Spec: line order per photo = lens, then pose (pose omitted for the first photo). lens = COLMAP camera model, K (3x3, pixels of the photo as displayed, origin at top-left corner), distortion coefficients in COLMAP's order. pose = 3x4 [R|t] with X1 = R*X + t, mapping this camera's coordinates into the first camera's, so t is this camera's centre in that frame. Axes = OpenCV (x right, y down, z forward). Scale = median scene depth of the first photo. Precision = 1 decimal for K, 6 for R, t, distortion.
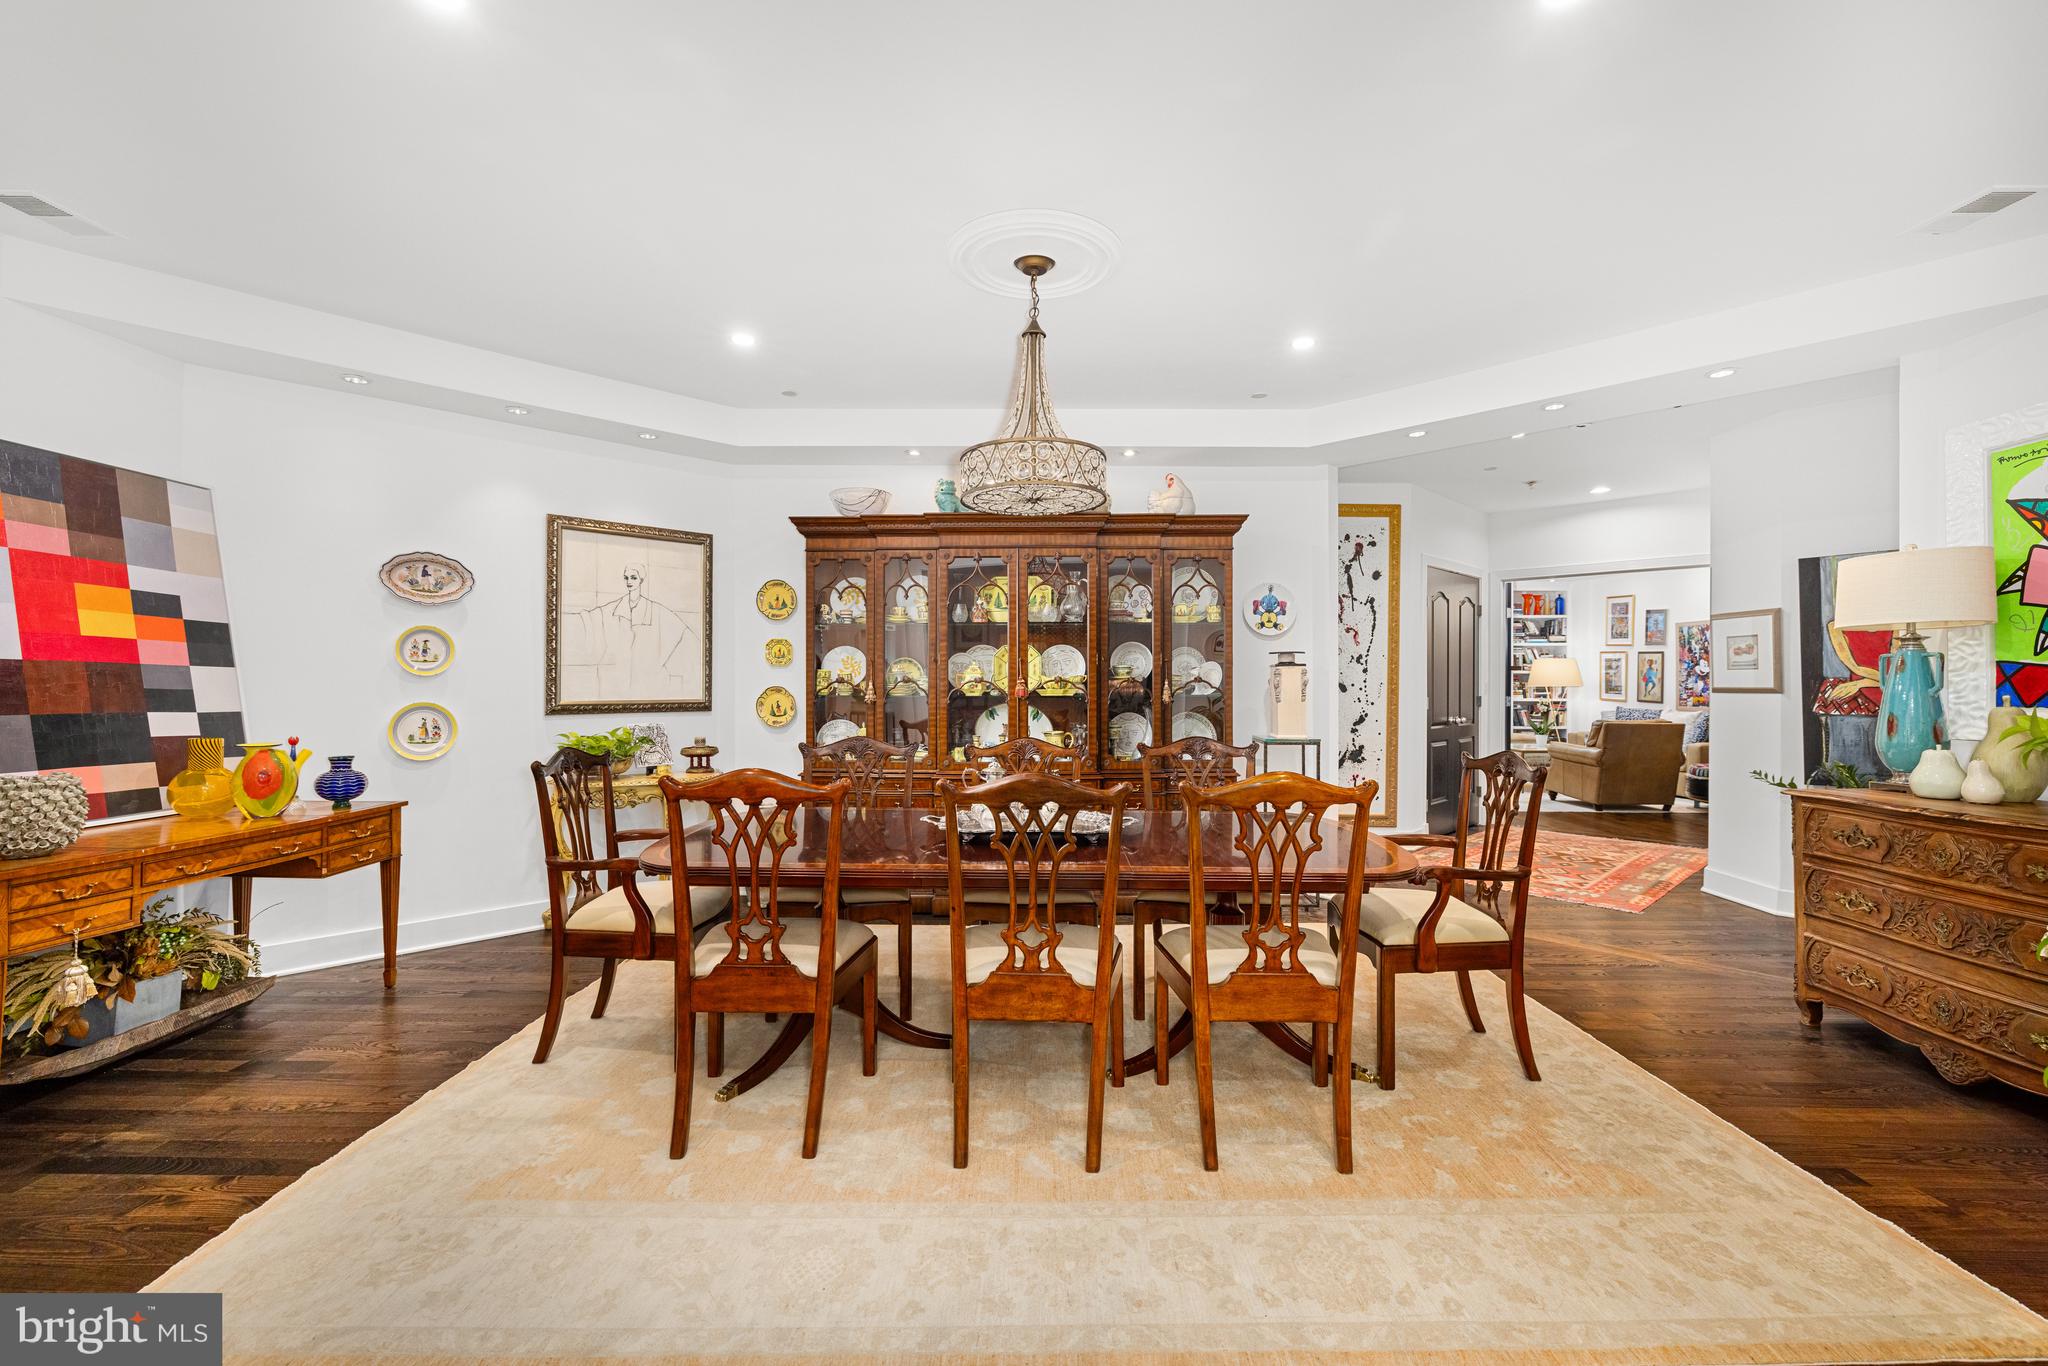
lens RADIAL K [[853.4, 0, 1040.4], [0, 853.4, 681.8], [0, 0, 1]] dist [0.000847, 0.000298]
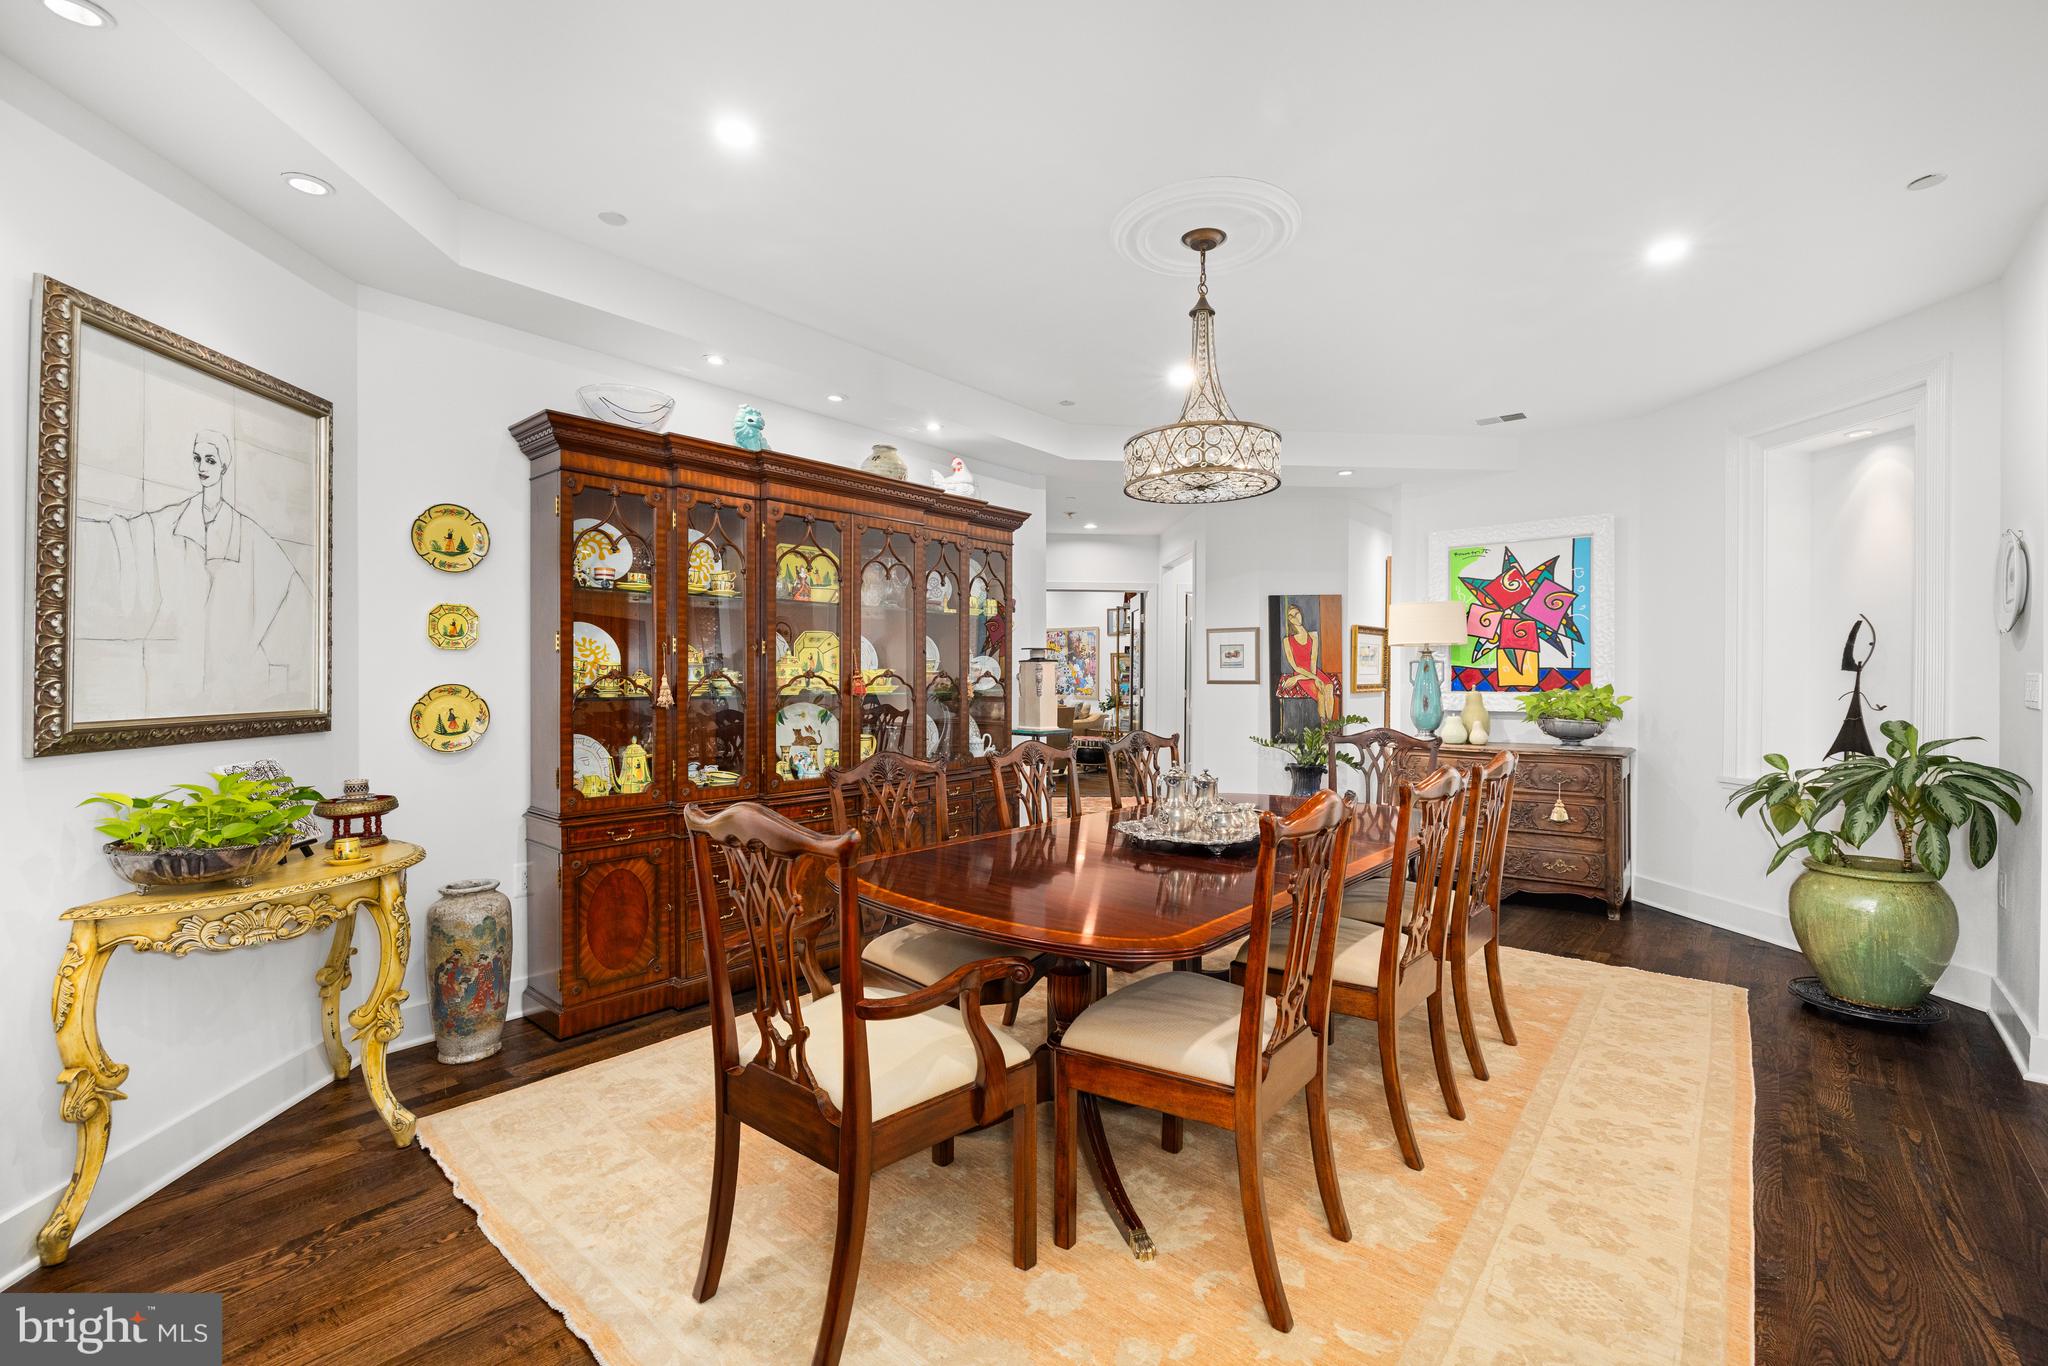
lens RADIAL K [[853.4, 0, 1040.4], [0, 853.4, 681.8], [0, 0, 1]] dist [0.000847, 0.000298]
pose [[0.647331, -0.004950, 0.762193, -0.532755], [-0.001910, 0.999965, 0.008117, -0.002021], [-0.762207, -0.006710, 0.647299, 0.327059]]
